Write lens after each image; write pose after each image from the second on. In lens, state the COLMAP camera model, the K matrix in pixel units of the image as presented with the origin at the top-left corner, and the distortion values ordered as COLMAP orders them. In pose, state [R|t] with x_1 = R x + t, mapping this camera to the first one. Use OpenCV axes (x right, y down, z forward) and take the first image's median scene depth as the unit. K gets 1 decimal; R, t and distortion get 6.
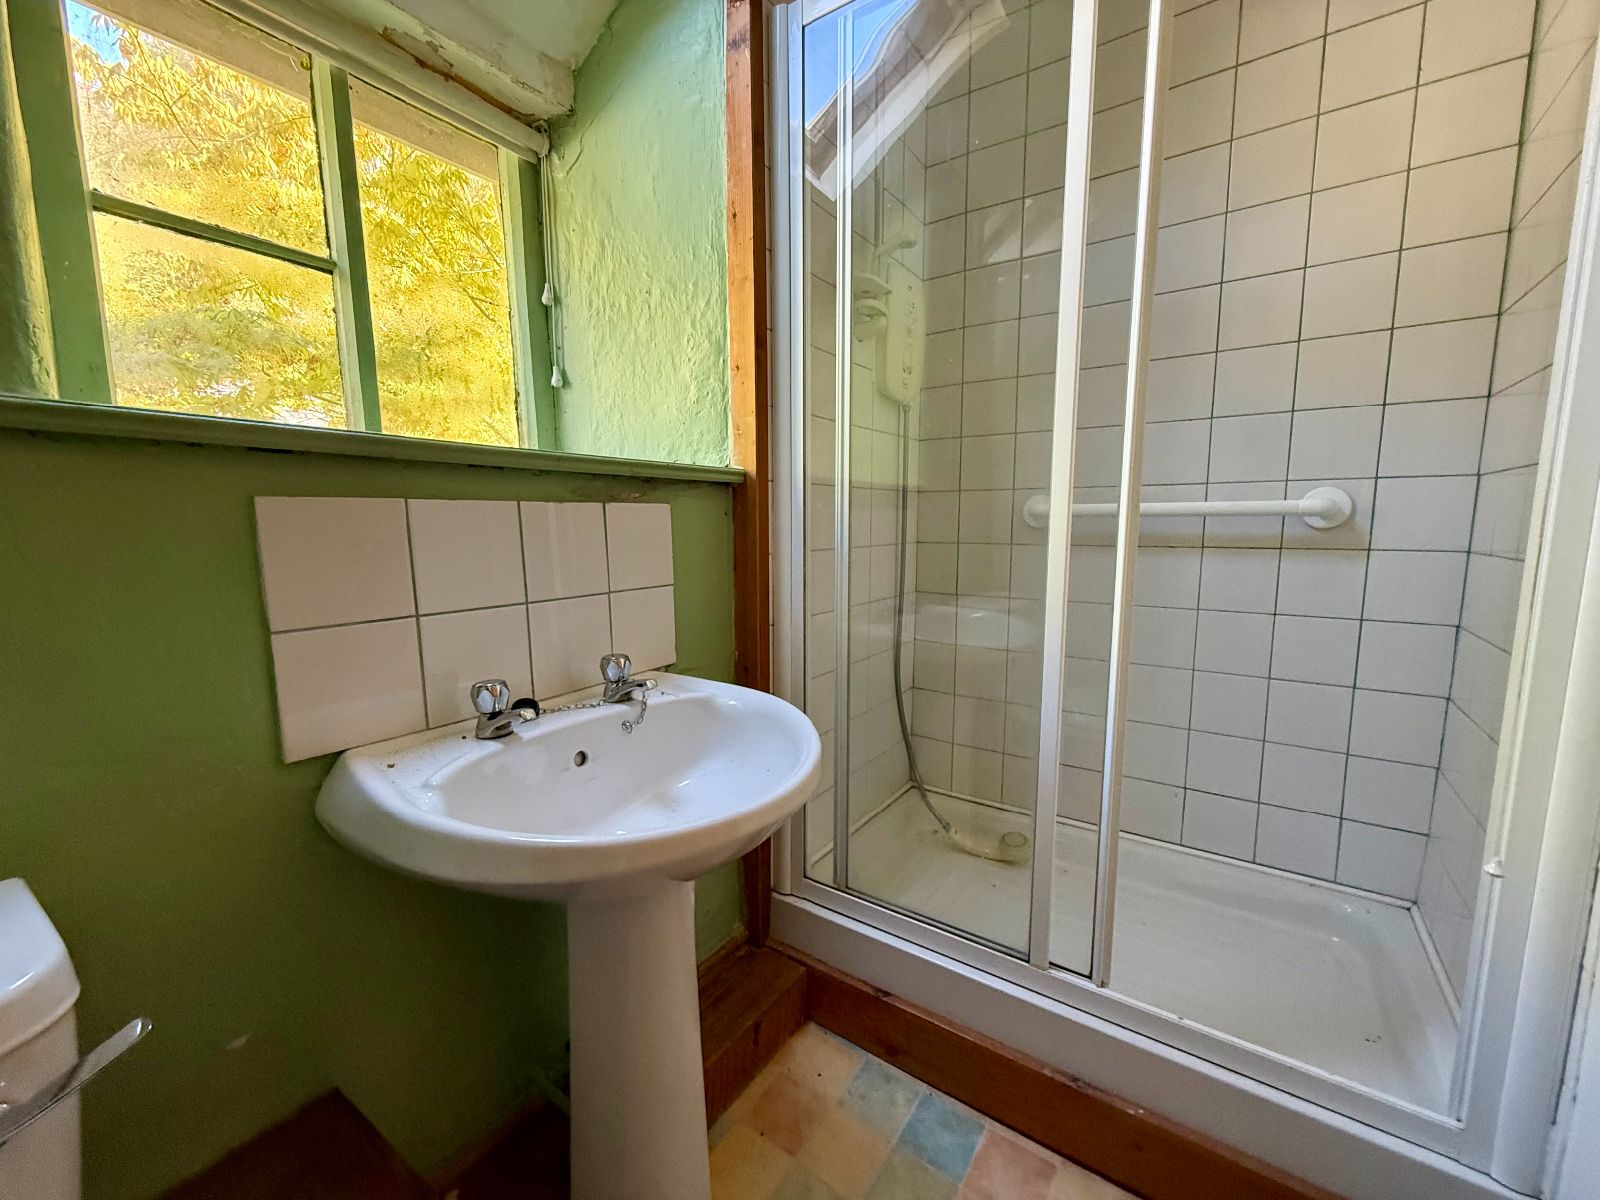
lens RADIAL K [[647.5, 0, 806.6], [0, 647.5, 600.6], [0, 0, 1]] dist [-0.000473, -0.000009]
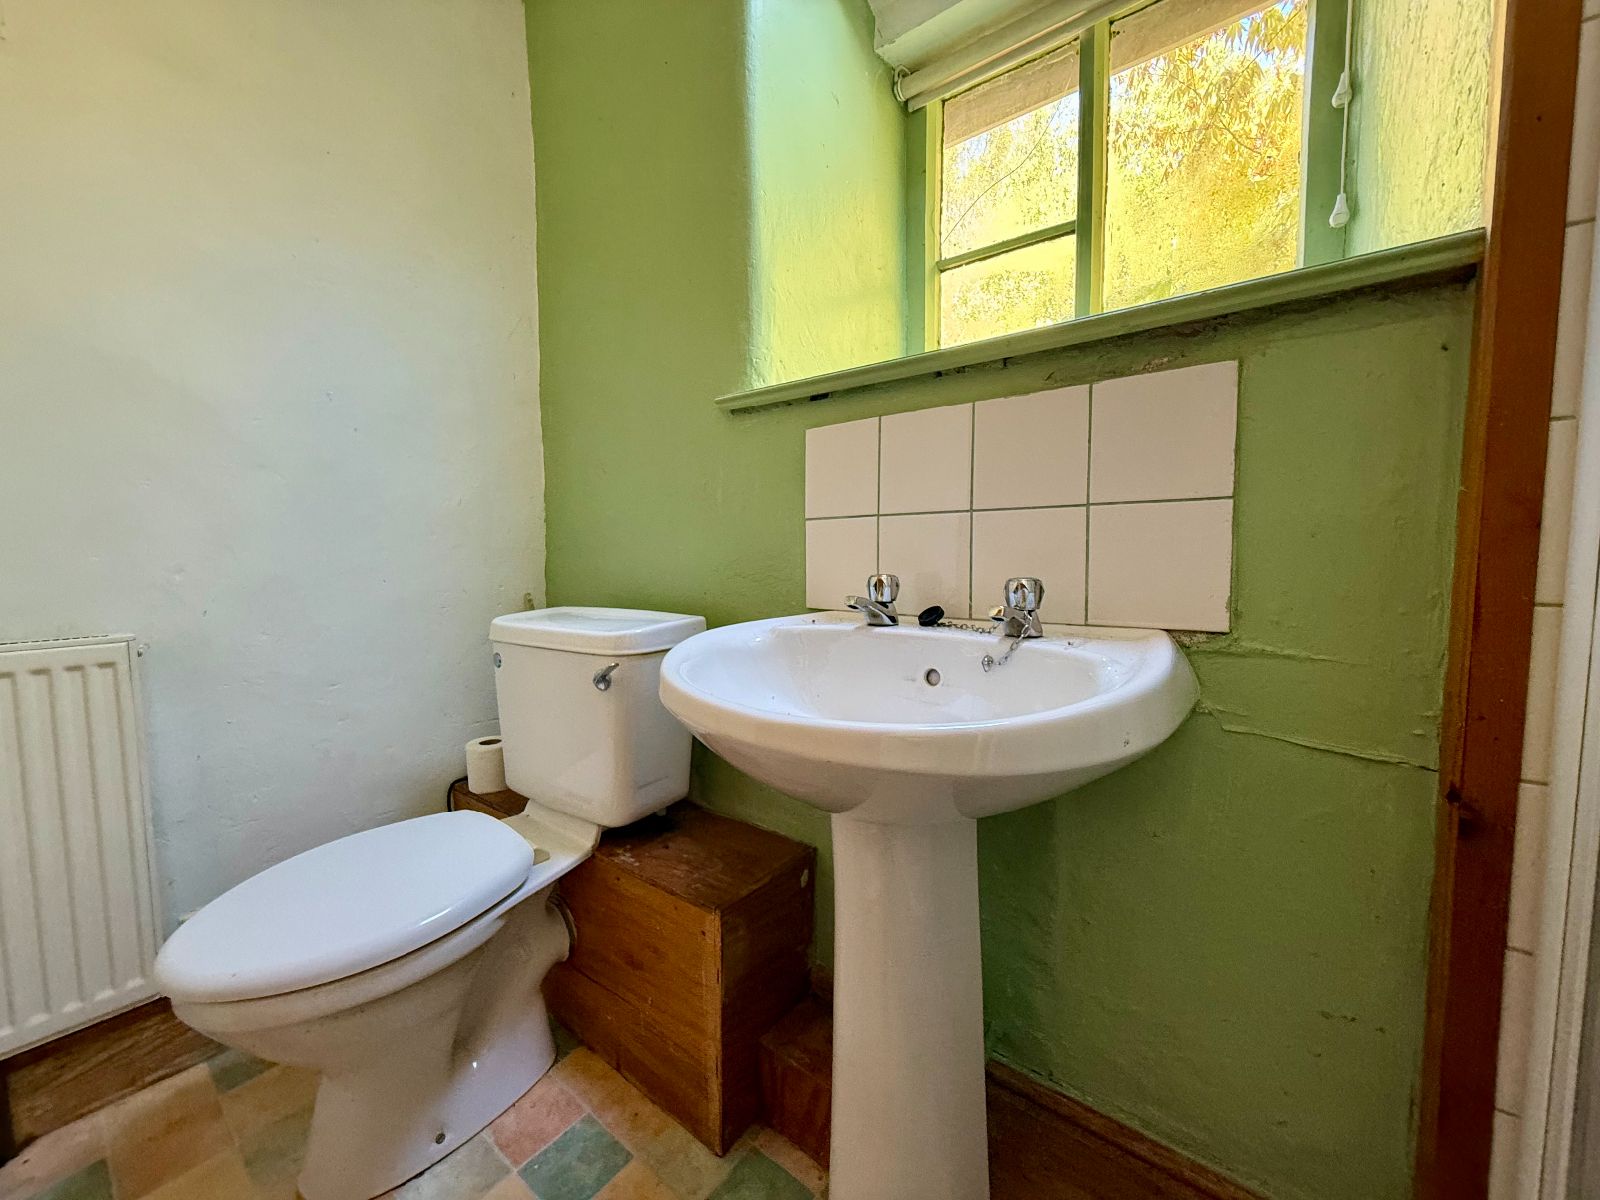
lens RADIAL K [[647.5, 0, 806.6], [0, 647.5, 600.6], [0, 0, 1]] dist [-0.000473, -0.000009]
pose [[-0.055019, 0.235716, -0.970263, 0.564152], [0.004383, 0.971783, 0.235837, -0.098292], [0.998476, 0.008723, -0.054500, 0.828311]]
